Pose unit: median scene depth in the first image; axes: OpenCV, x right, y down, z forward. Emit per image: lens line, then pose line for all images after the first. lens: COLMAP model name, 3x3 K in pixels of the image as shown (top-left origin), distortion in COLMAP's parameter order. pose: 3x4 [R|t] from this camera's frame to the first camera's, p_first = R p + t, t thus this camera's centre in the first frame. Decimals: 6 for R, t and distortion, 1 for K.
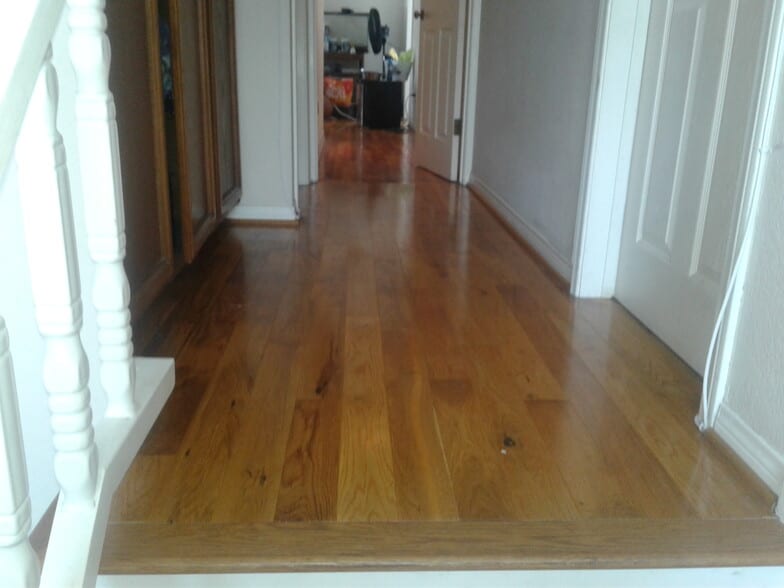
lens RADIAL K [[738.9, 0, 392.2], [0, 738.9, 295.9], [0, 0, 1]] dist [-0.055795, 0.000000]
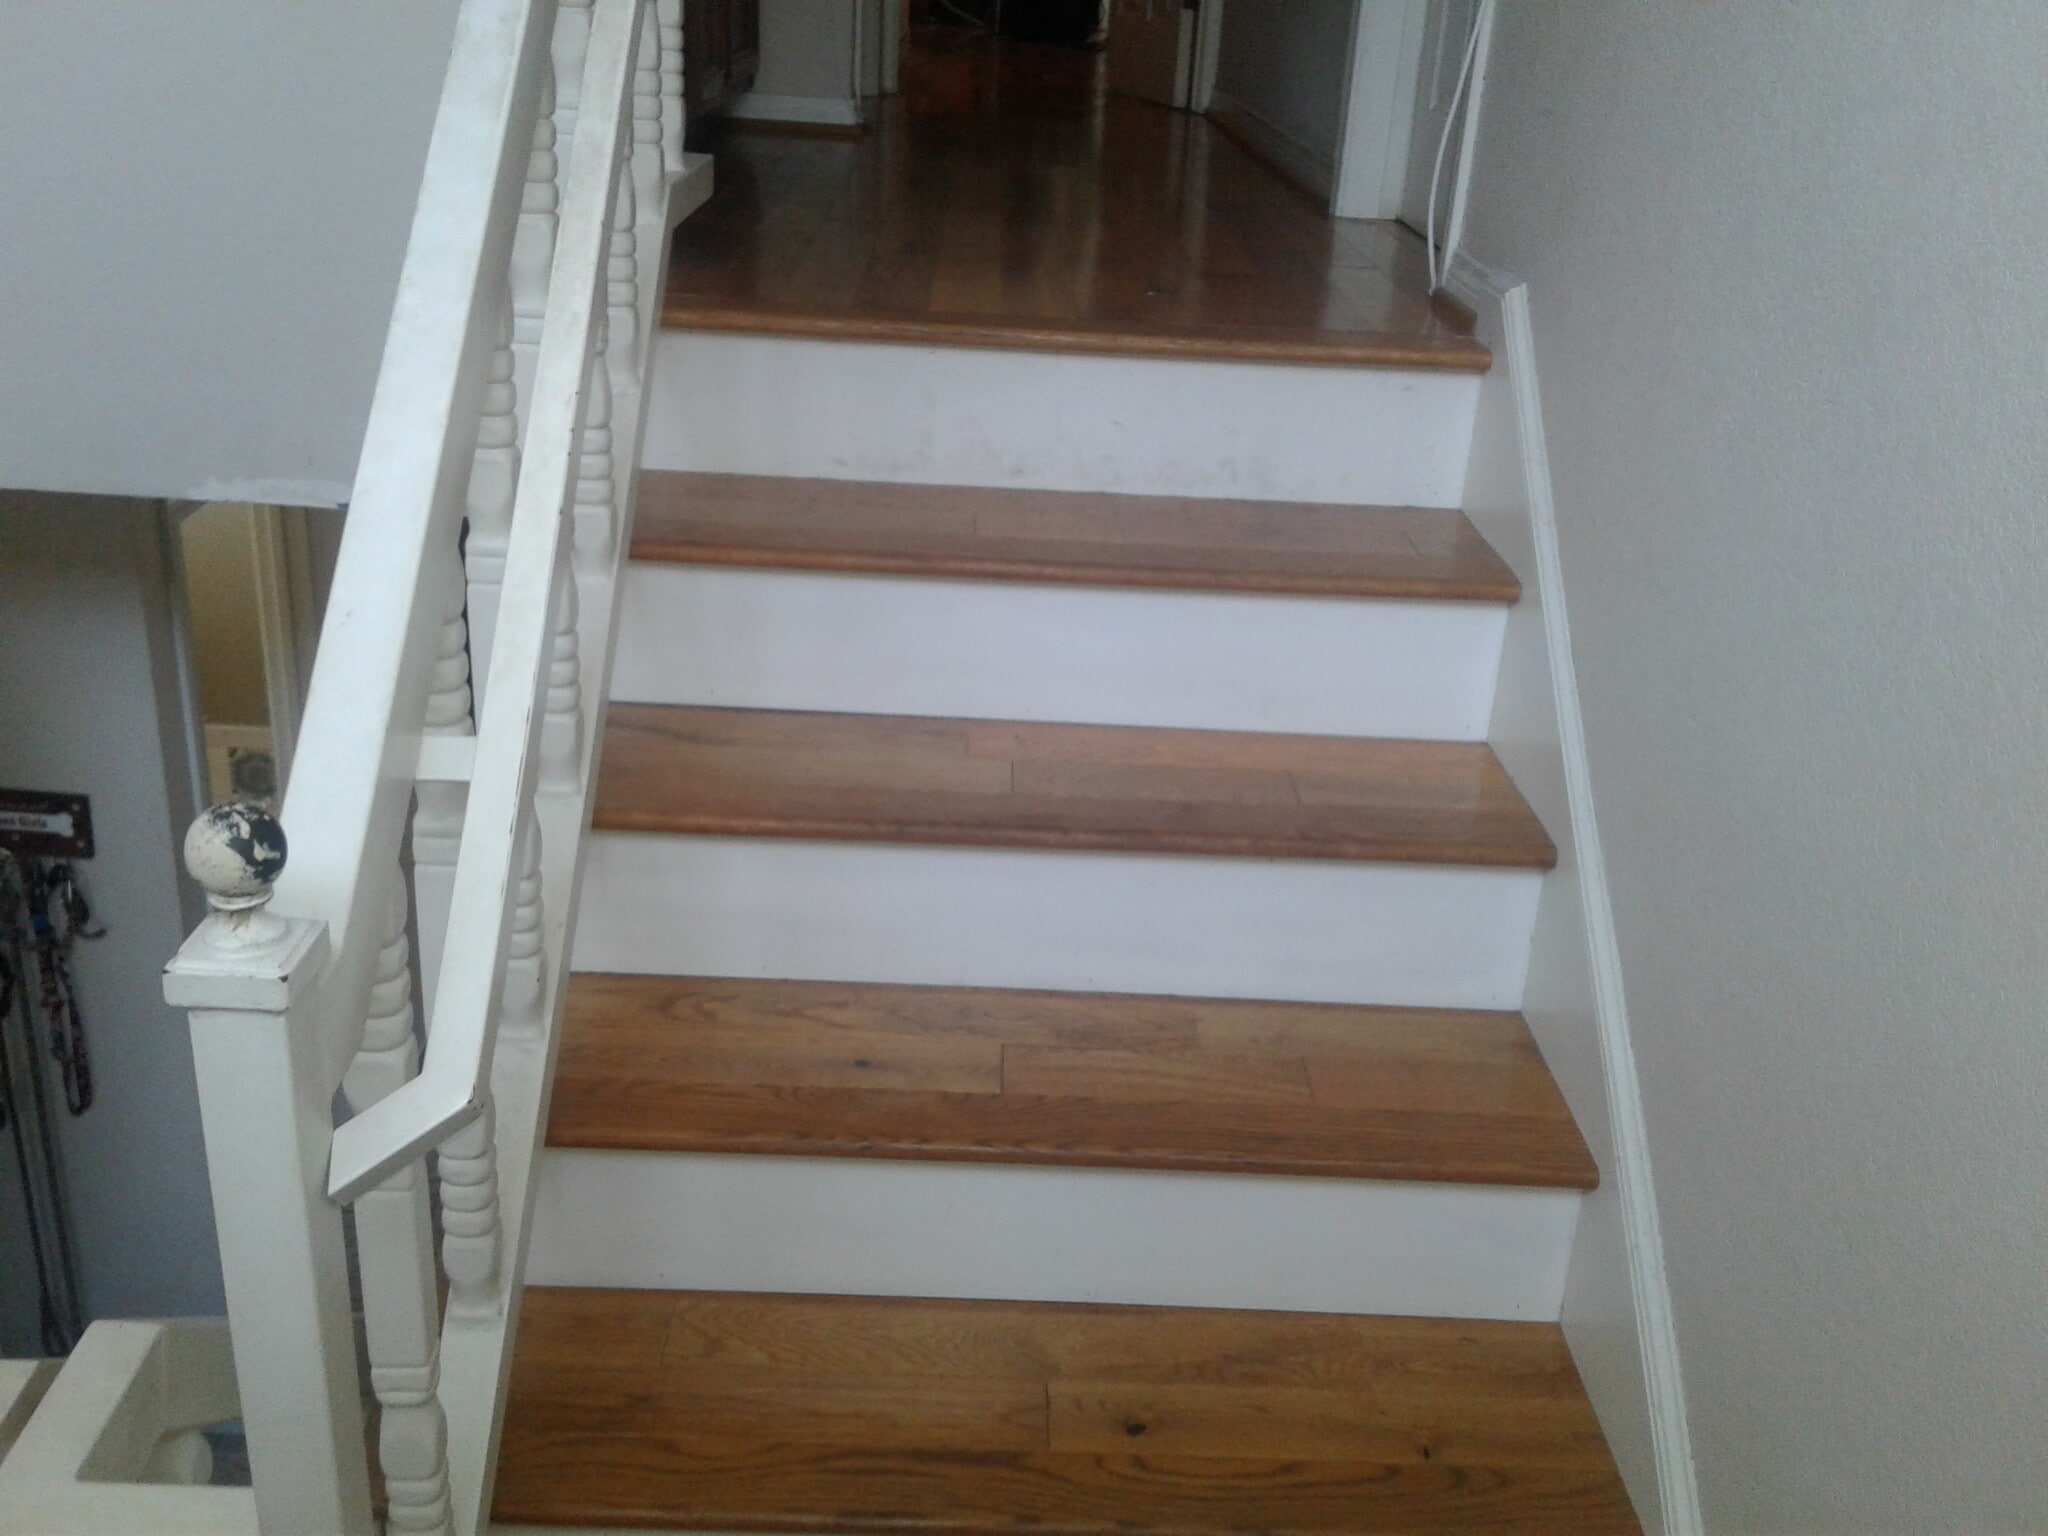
lens RADIAL K [[1930.2, 0, 1020.9], [0, 1930.2, 762.6], [0, 0, 1]] dist [-0.055795, 0.000000]
pose [[0.999122, 0.035553, -0.022164, 0.024005], [-0.032992, 0.993737, 0.106767, 0.141874], [0.025821, -0.105942, 0.994037, -0.293703]]
